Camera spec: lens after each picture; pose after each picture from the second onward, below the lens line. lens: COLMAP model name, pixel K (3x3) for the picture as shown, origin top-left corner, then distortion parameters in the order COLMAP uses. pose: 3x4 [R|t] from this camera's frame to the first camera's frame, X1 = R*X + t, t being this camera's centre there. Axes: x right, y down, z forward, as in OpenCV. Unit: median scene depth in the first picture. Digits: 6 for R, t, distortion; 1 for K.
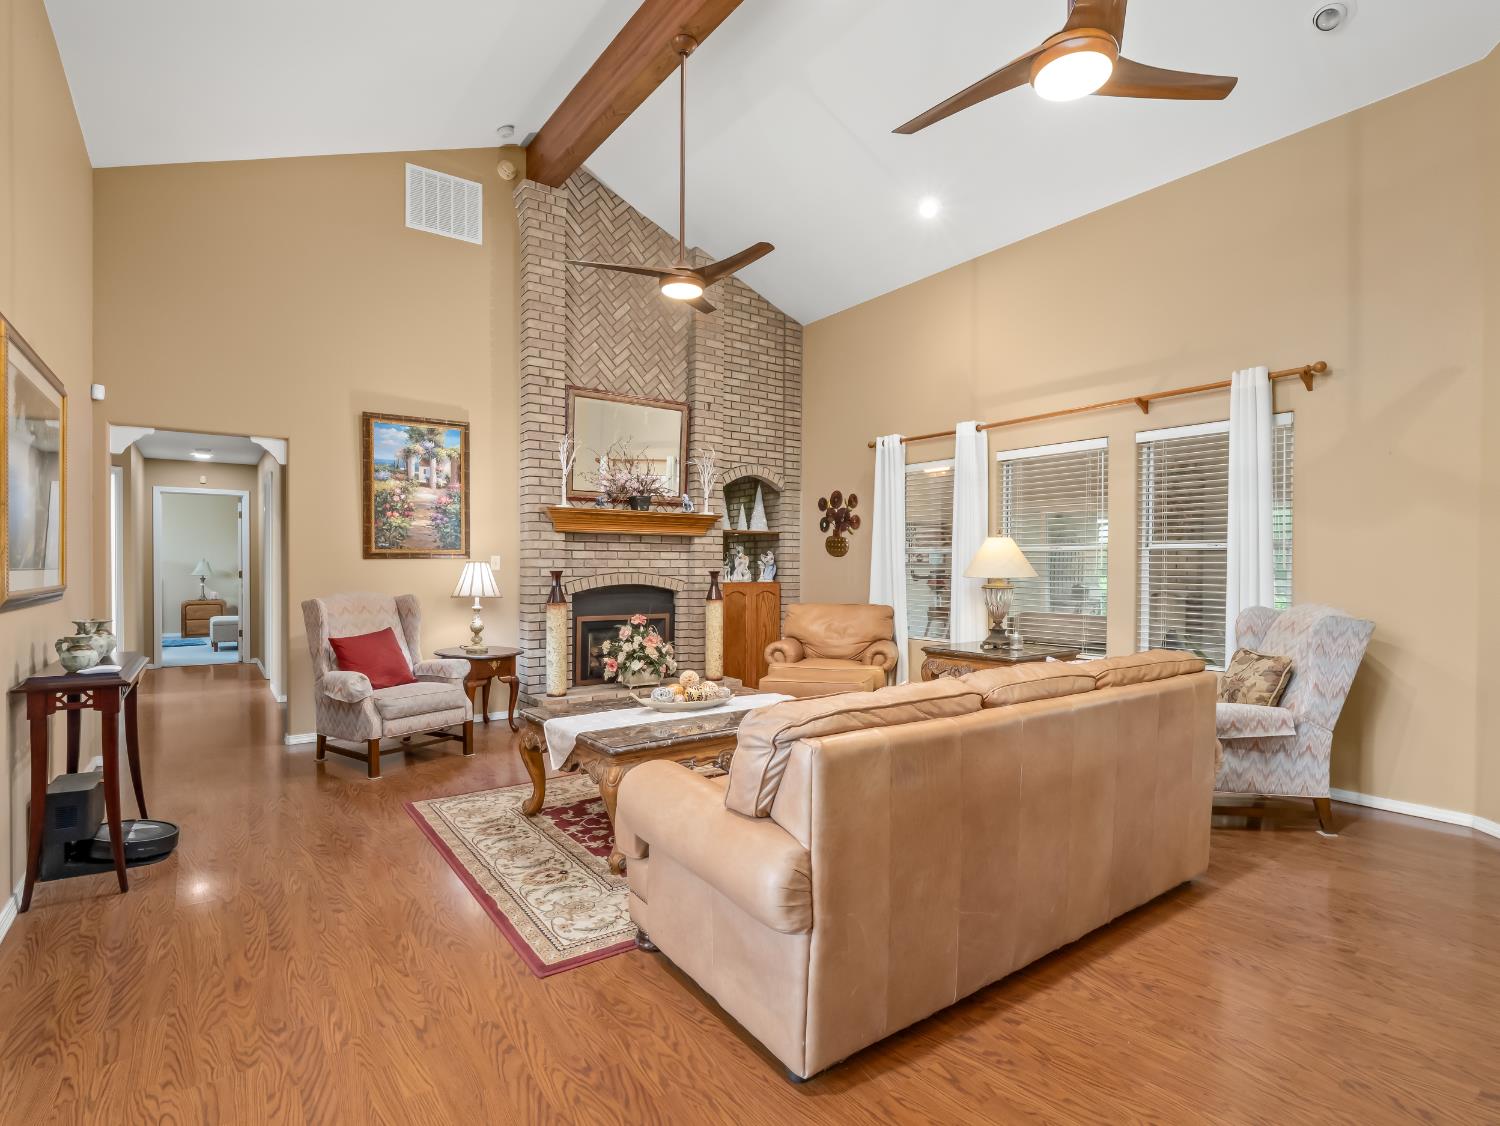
lens RADIAL K [[765.6, 0, 756.5], [0, 765.6, 566.6], [0, 0, 1]] dist [0.001042, -0.000165]
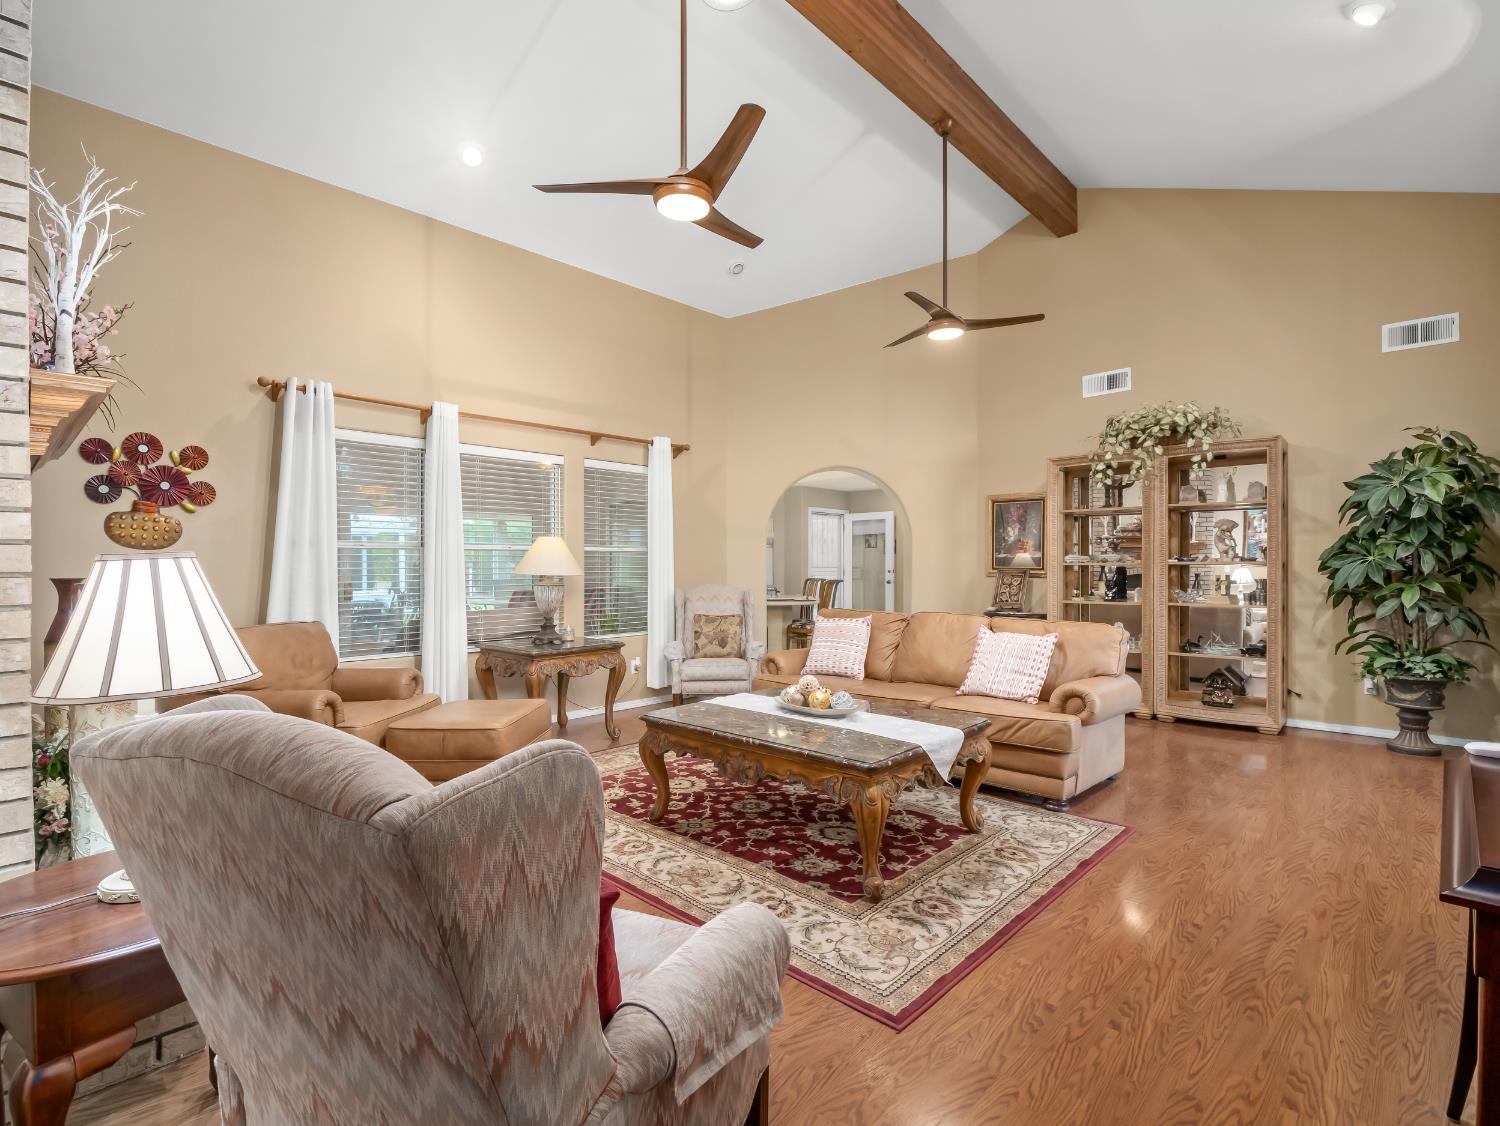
lens RADIAL K [[735.3, 0, 756.1], [0, 735.3, 563.0], [0, 0, 1]] dist [-0.011630, -0.001777]
pose [[-0.195433, 0.002546, 0.980714, -0.968445], [0.004698, 0.999988, -0.001659, 0.000183], [-0.980706, 0.004283, -0.195443, 1.248777]]
